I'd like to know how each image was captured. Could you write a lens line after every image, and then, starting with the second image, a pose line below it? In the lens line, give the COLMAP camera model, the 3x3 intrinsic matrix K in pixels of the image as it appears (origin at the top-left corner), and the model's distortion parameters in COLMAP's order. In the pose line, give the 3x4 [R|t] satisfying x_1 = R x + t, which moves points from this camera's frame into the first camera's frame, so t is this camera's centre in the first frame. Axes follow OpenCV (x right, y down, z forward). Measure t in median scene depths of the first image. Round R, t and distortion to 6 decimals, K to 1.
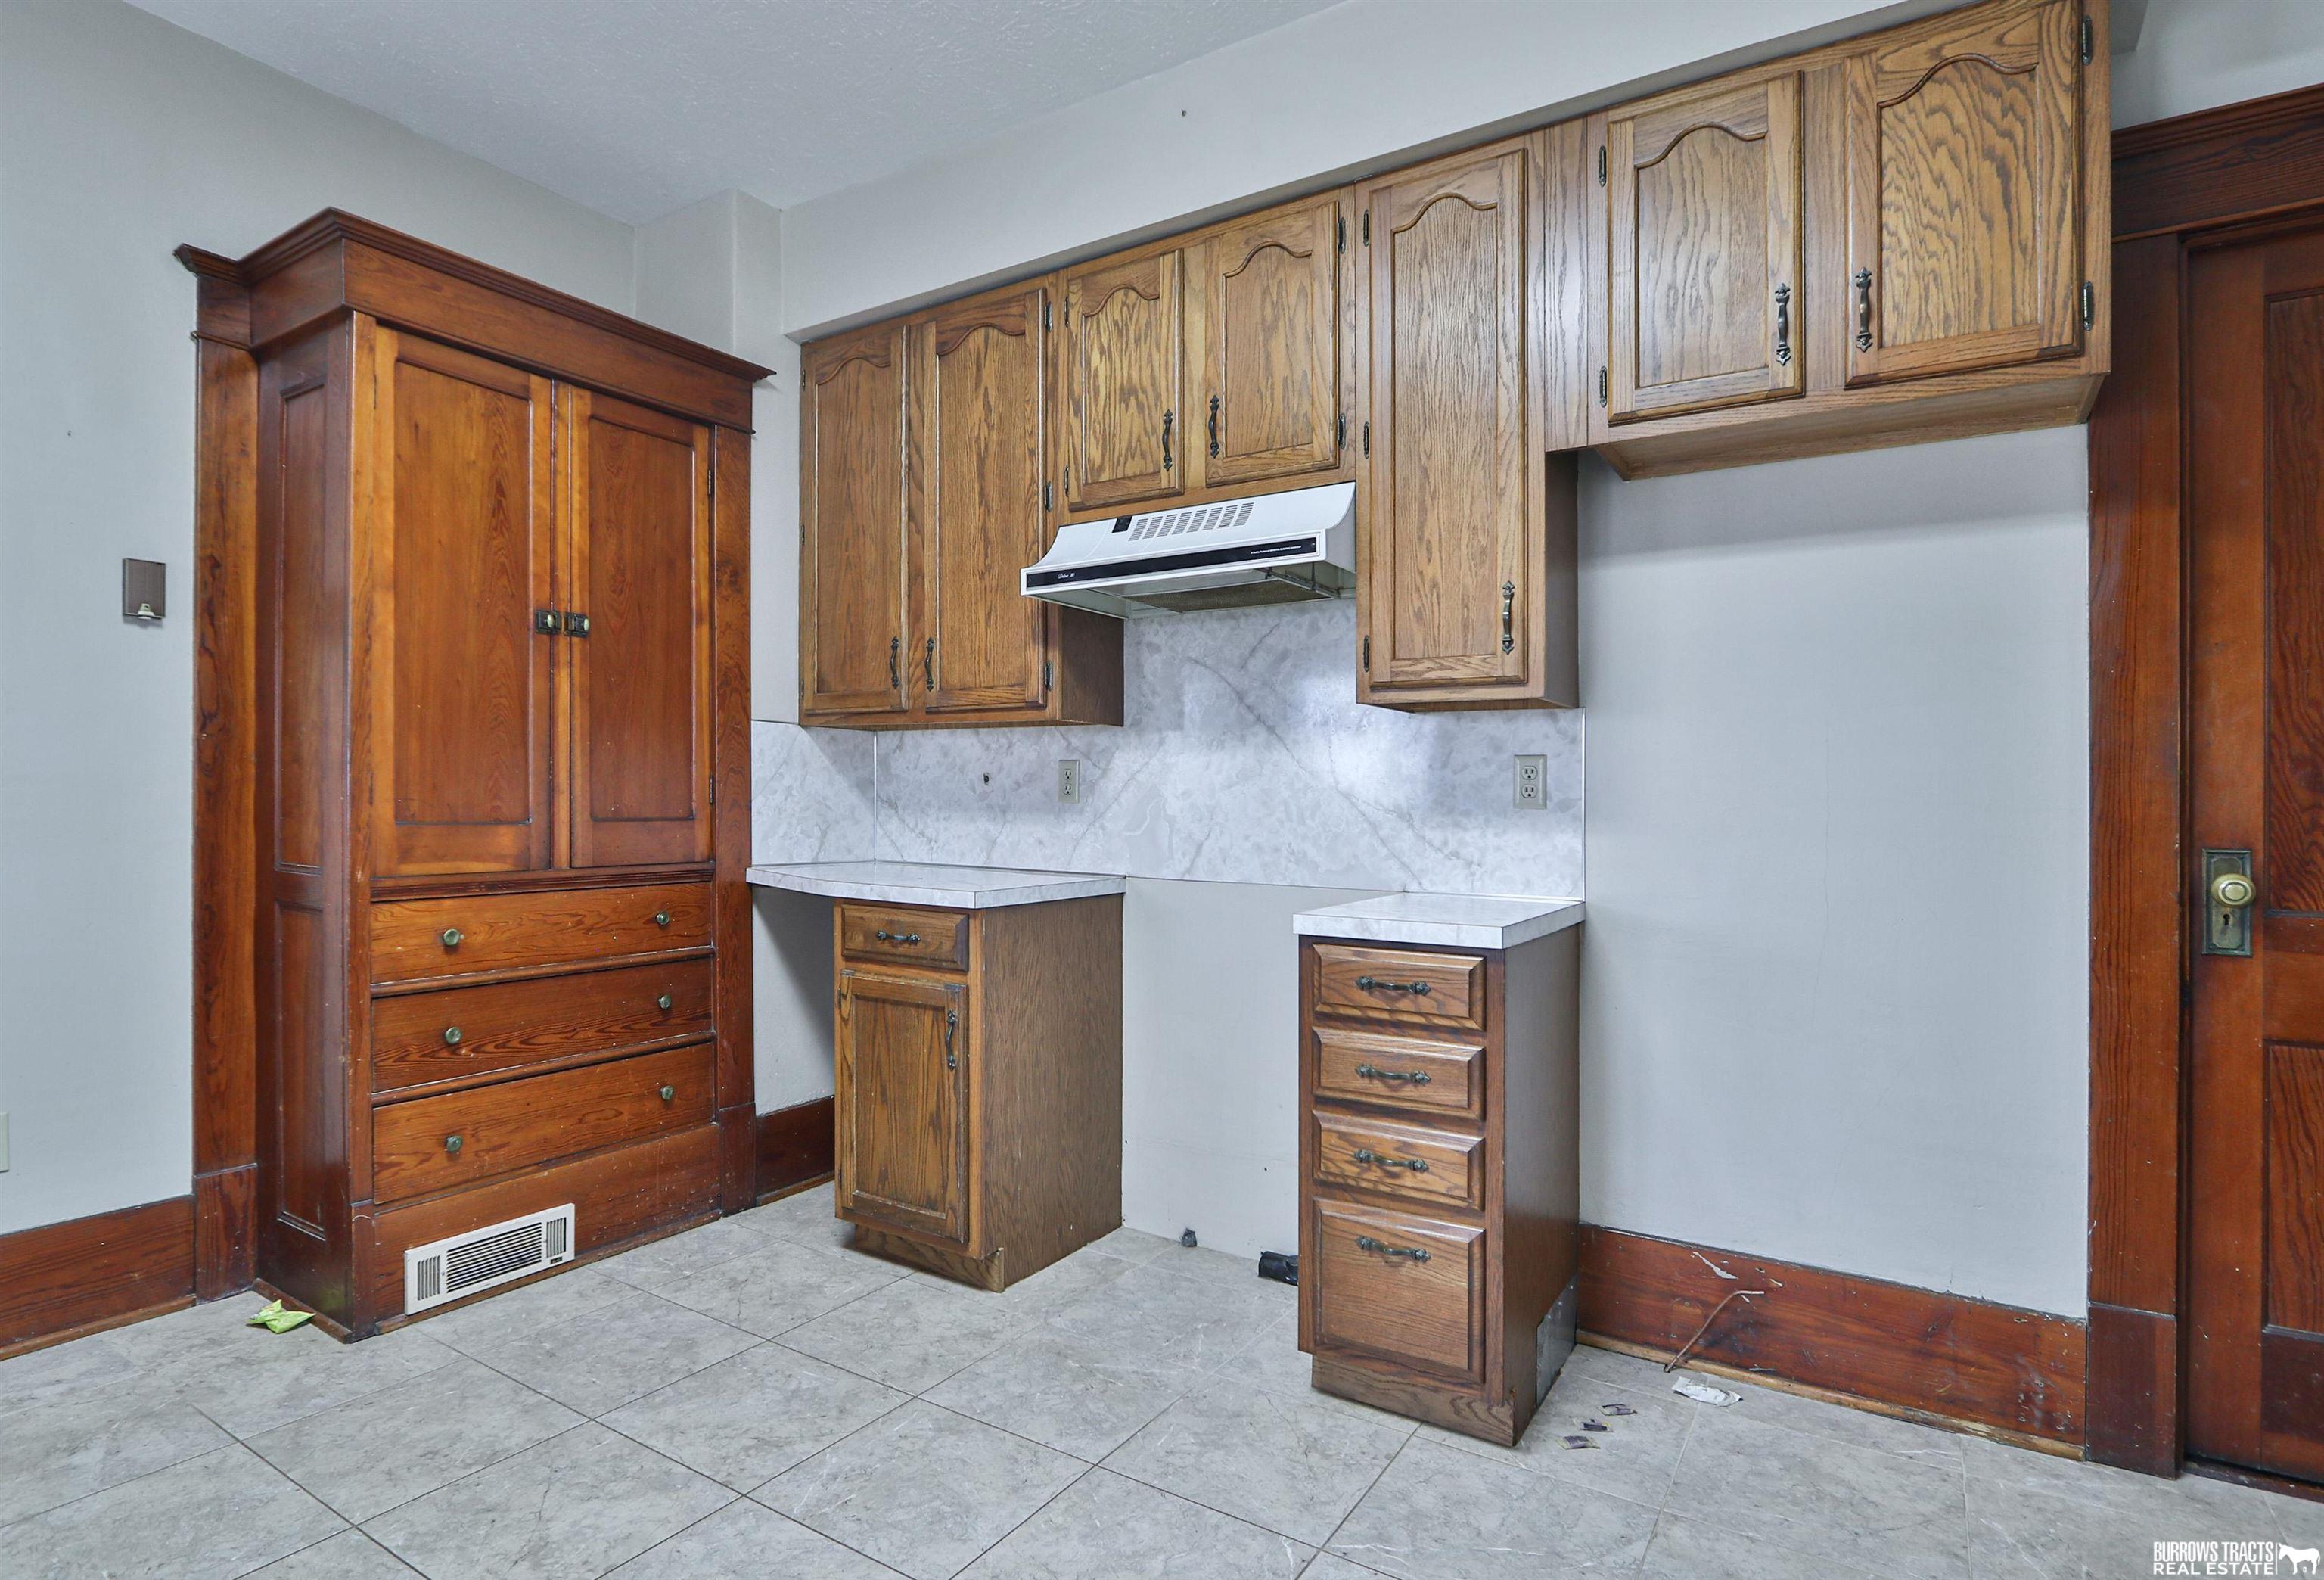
lens RADIAL K [[1232.4, 0, 1084.1], [0, 1232.4, 810.8], [0, 0, 1]] dist [-0.015193, 0.004886]
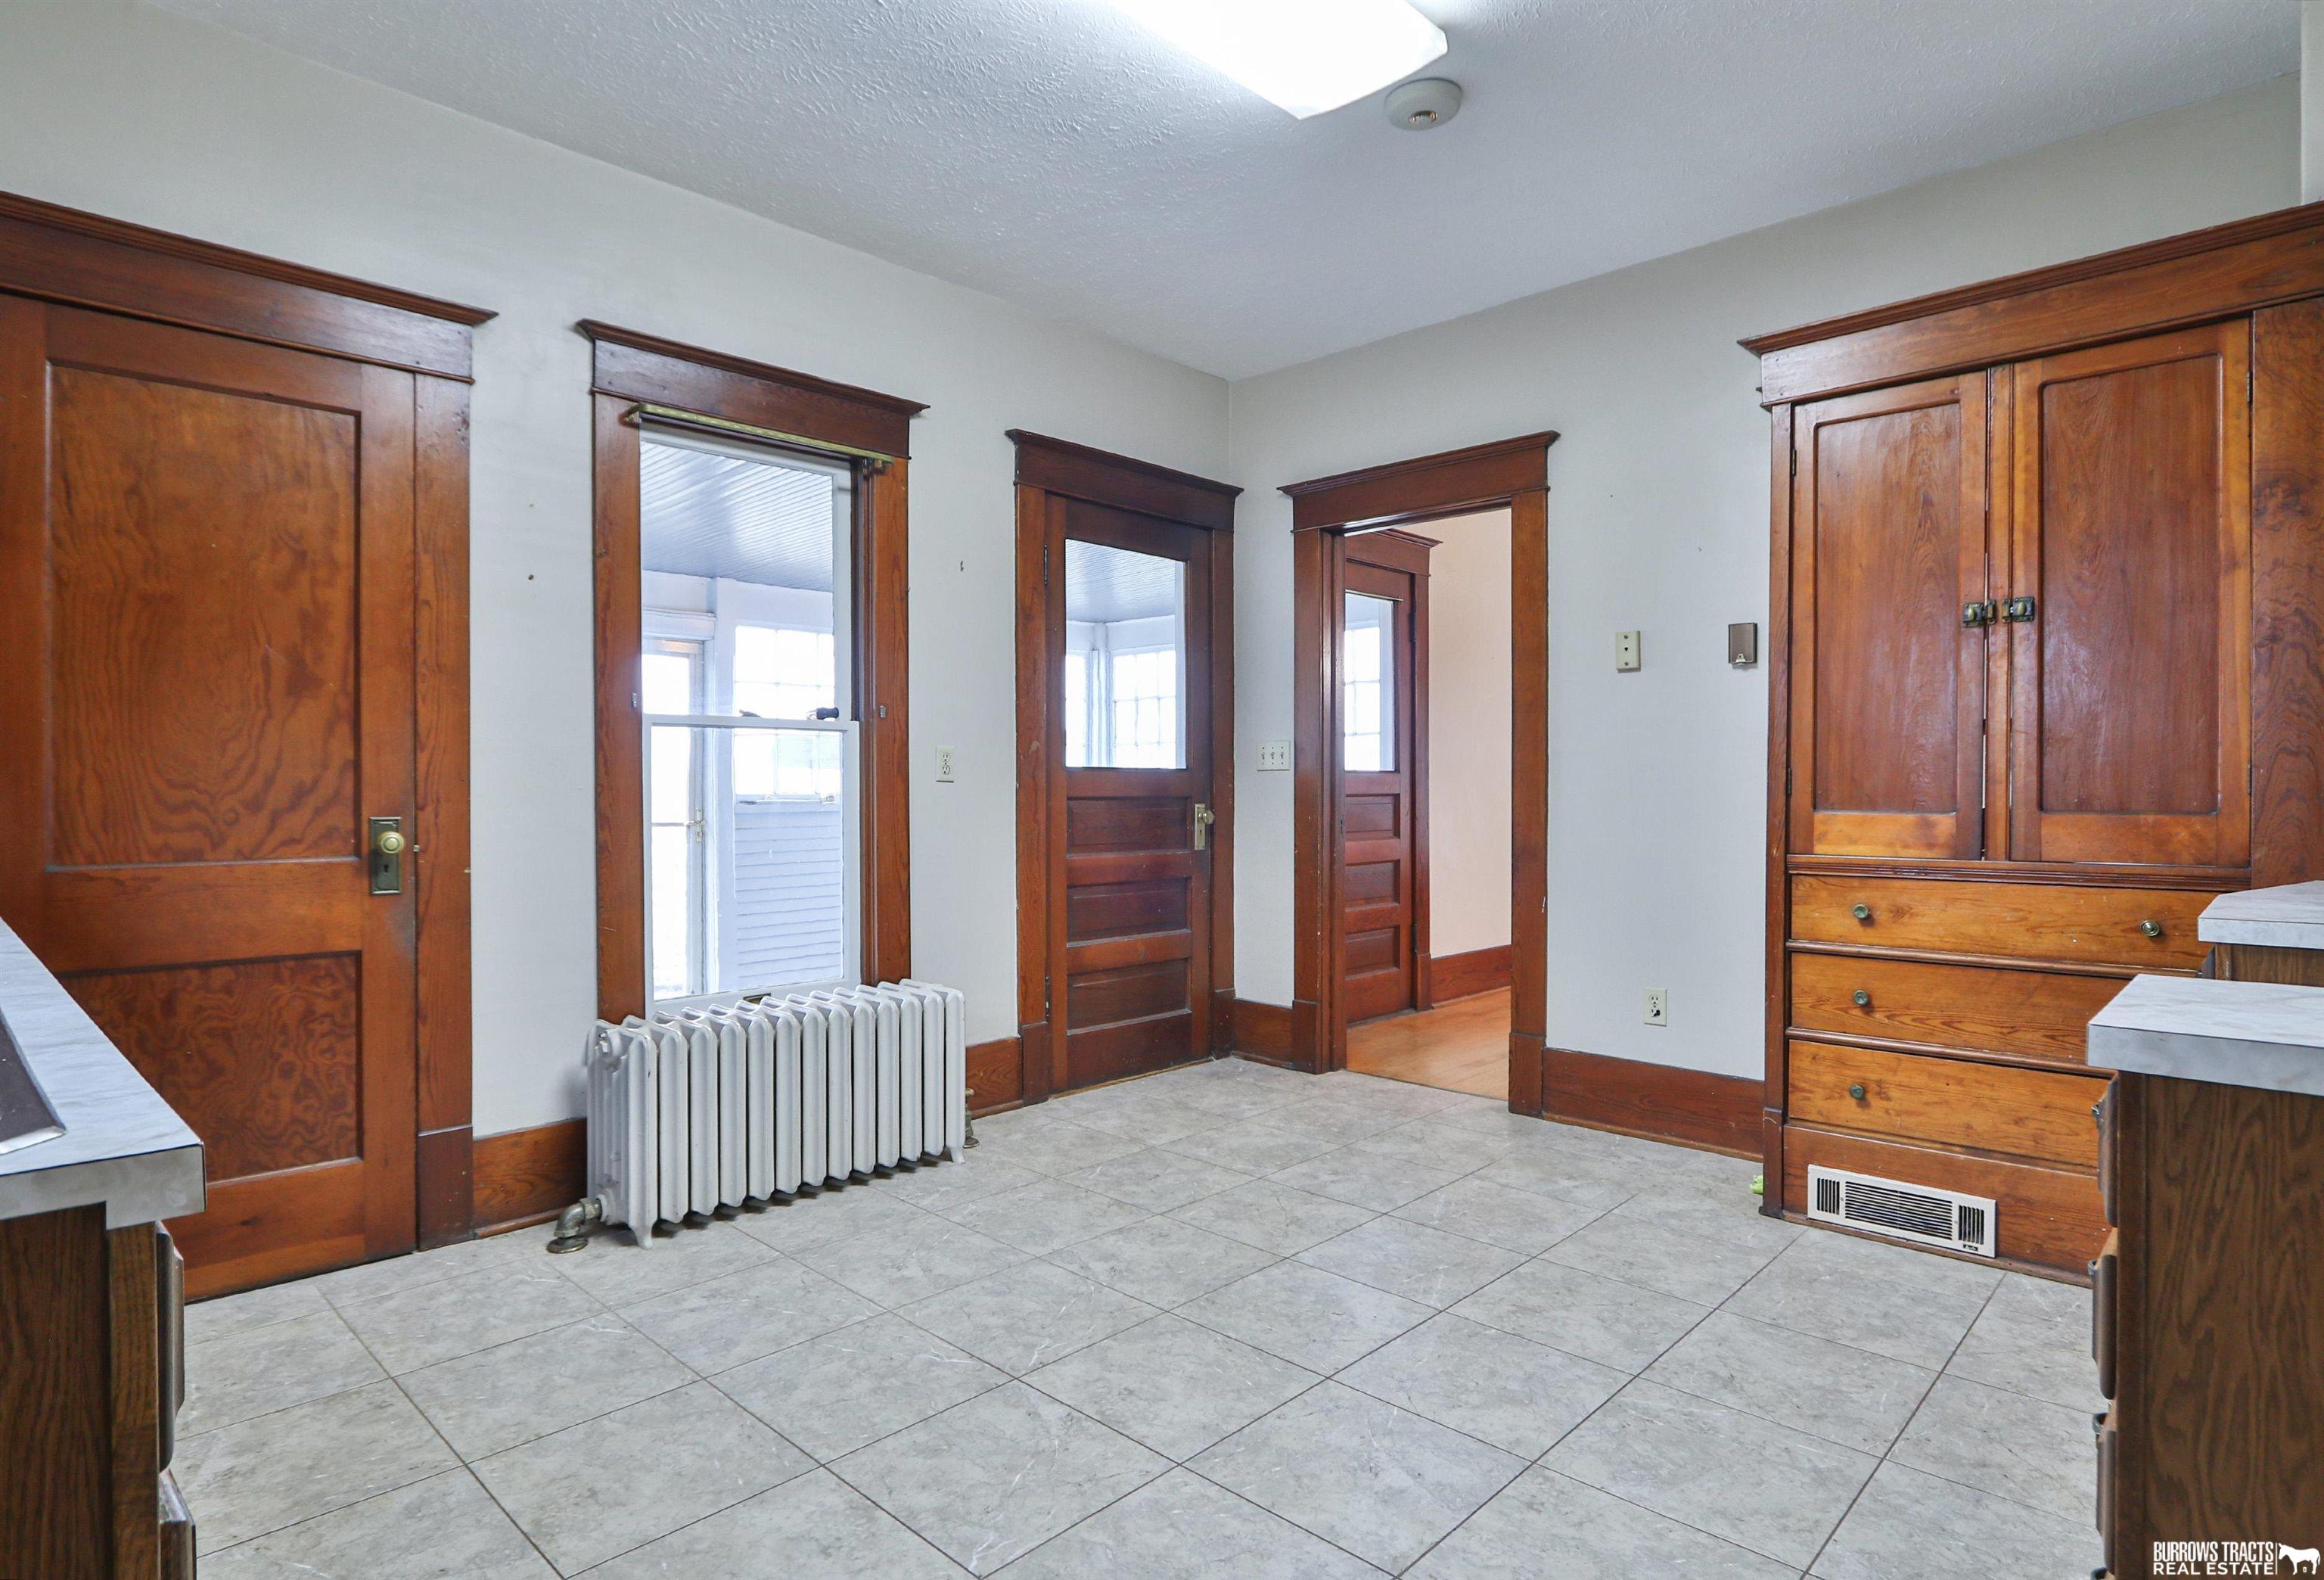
lens RADIAL K [[1232.4, 0, 1169.8], [0, 1232.4, 805.8], [0, 0, 1]] dist [-0.015193, 0.004886]
pose [[-0.144799, 0.009115, -0.989419, 0.735110], [-0.008336, 0.999911, 0.010432, -0.001447], [0.989426, 0.009759, -0.144710, 0.552232]]
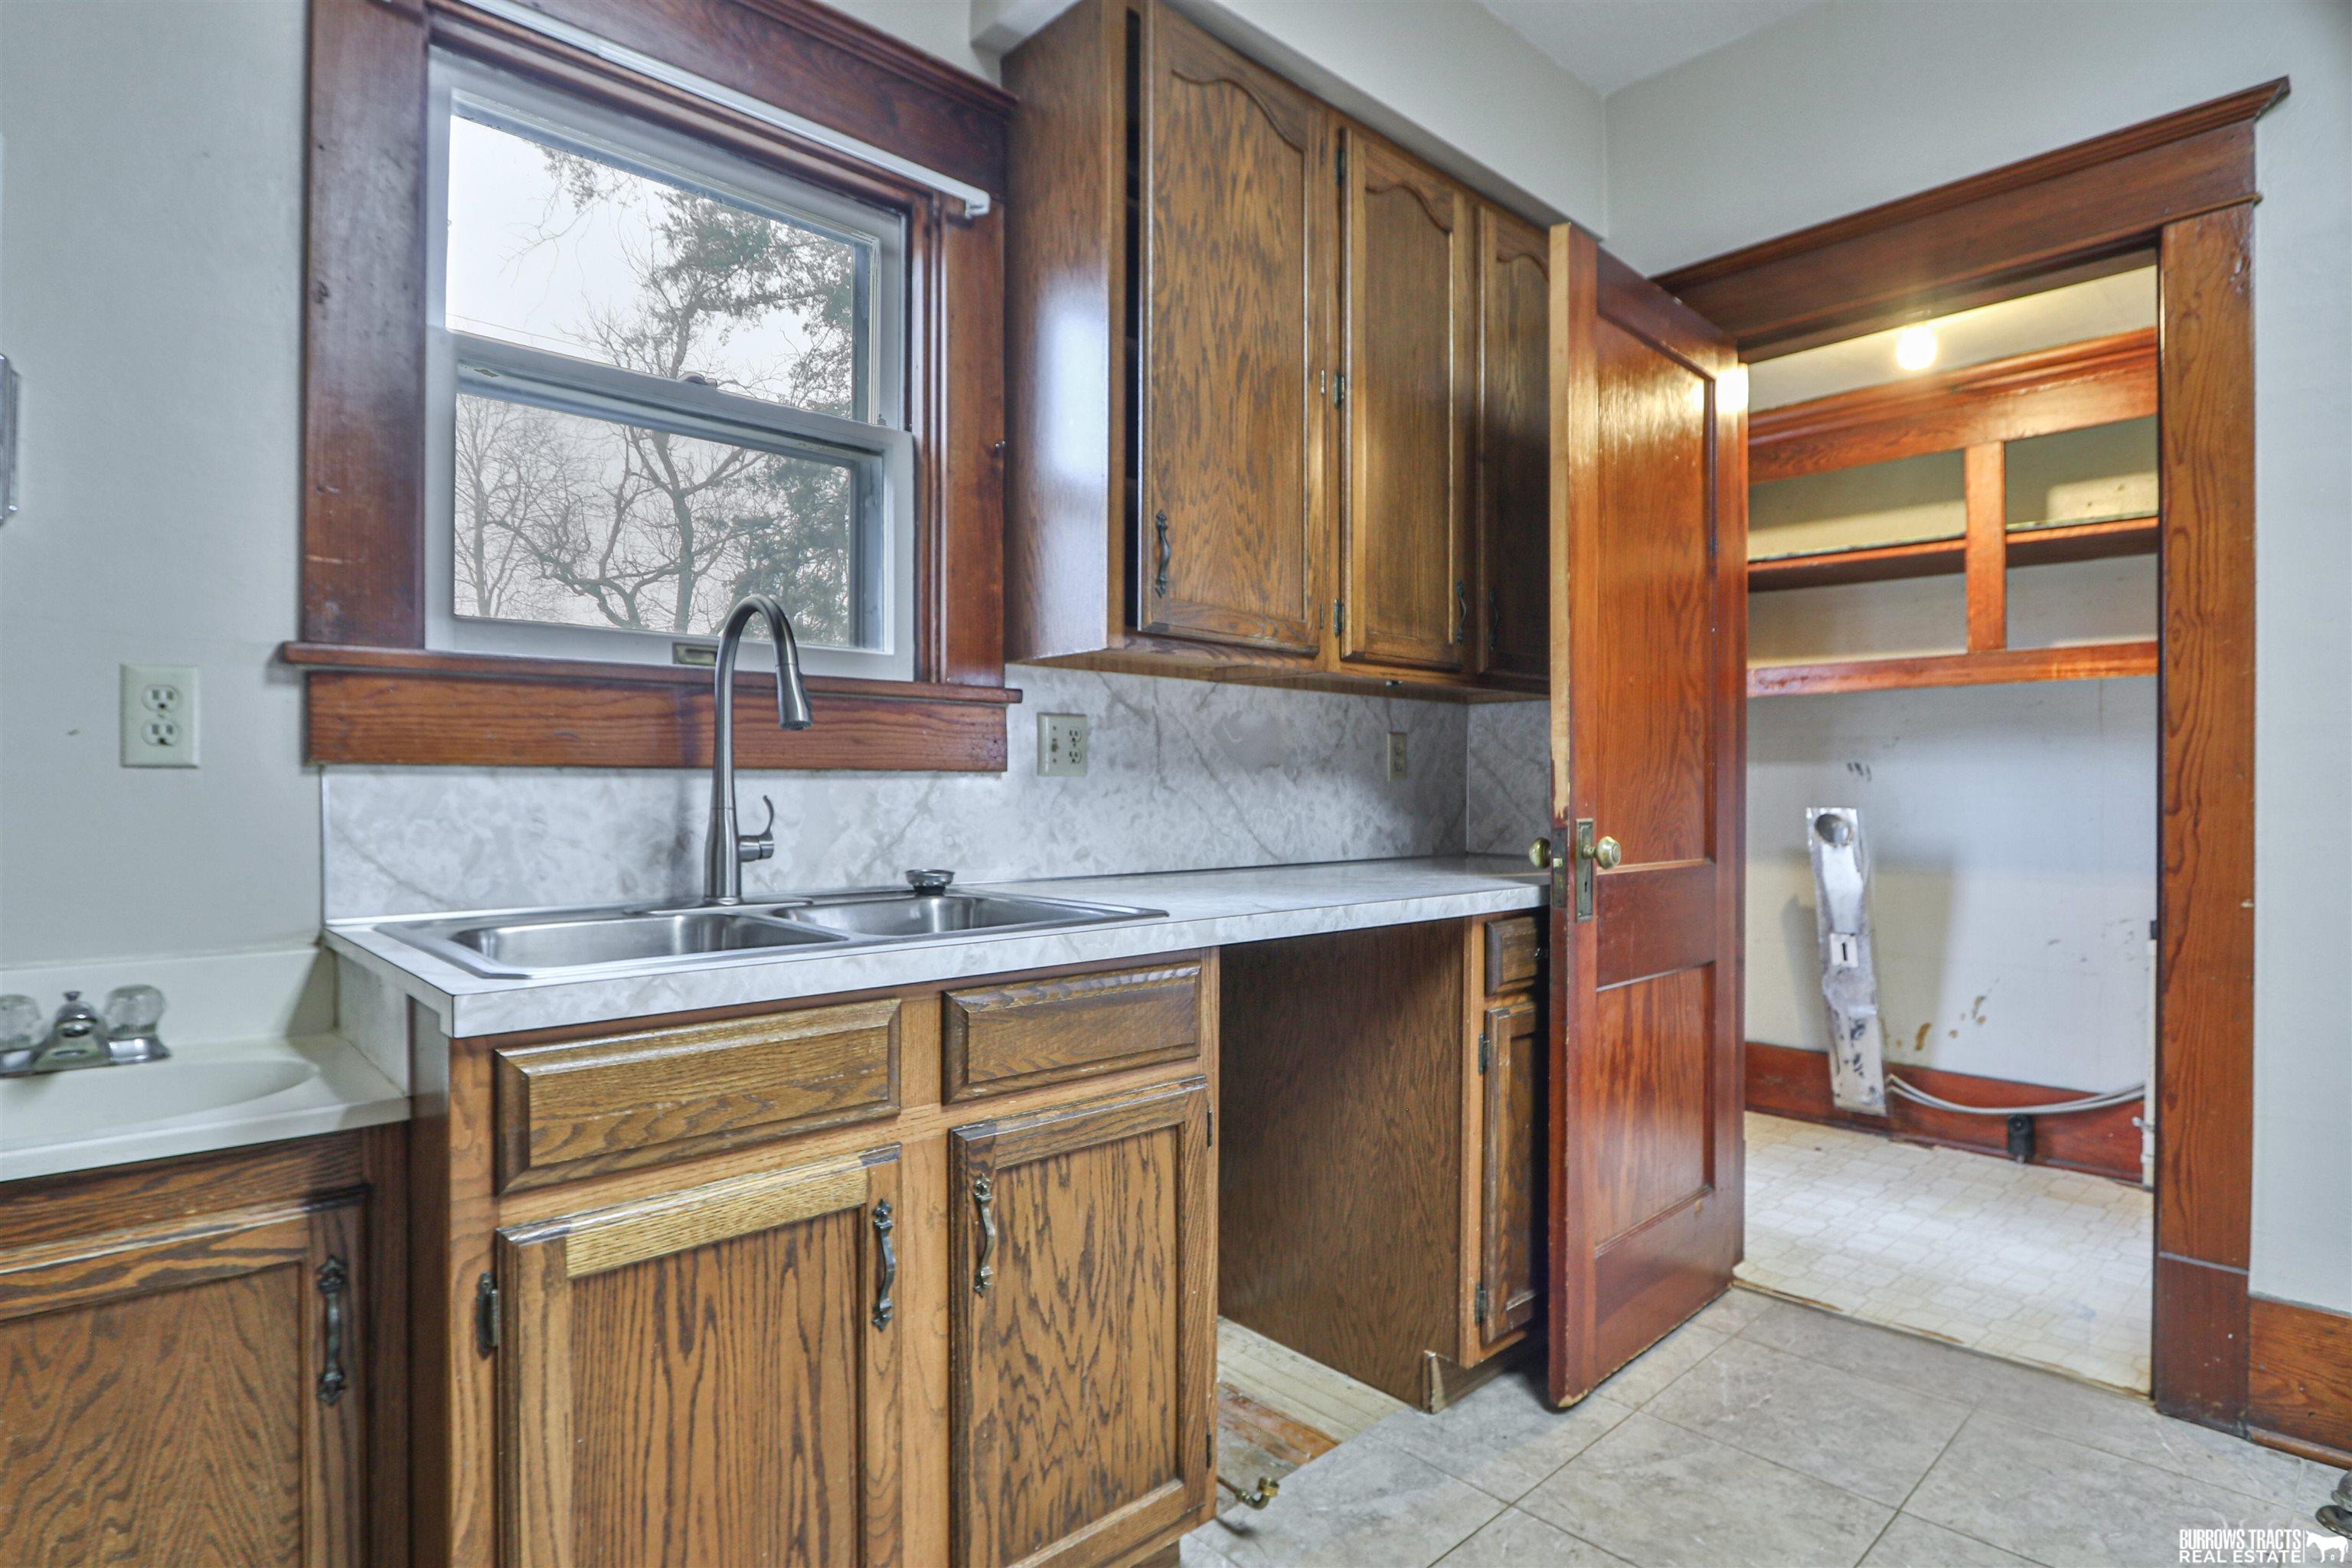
lens RADIAL K [[1231.2, 0, 1179.8], [0, 1231.2, 789.2], [0, 0, 1]] dist [-0.018487, 0.001196]
pose [[-0.974934, -0.008670, 0.222325, 0.209085], [-0.007465, 0.999953, 0.006258, 0.002829], [-0.222369, 0.004442, -0.974952, 0.654727]]
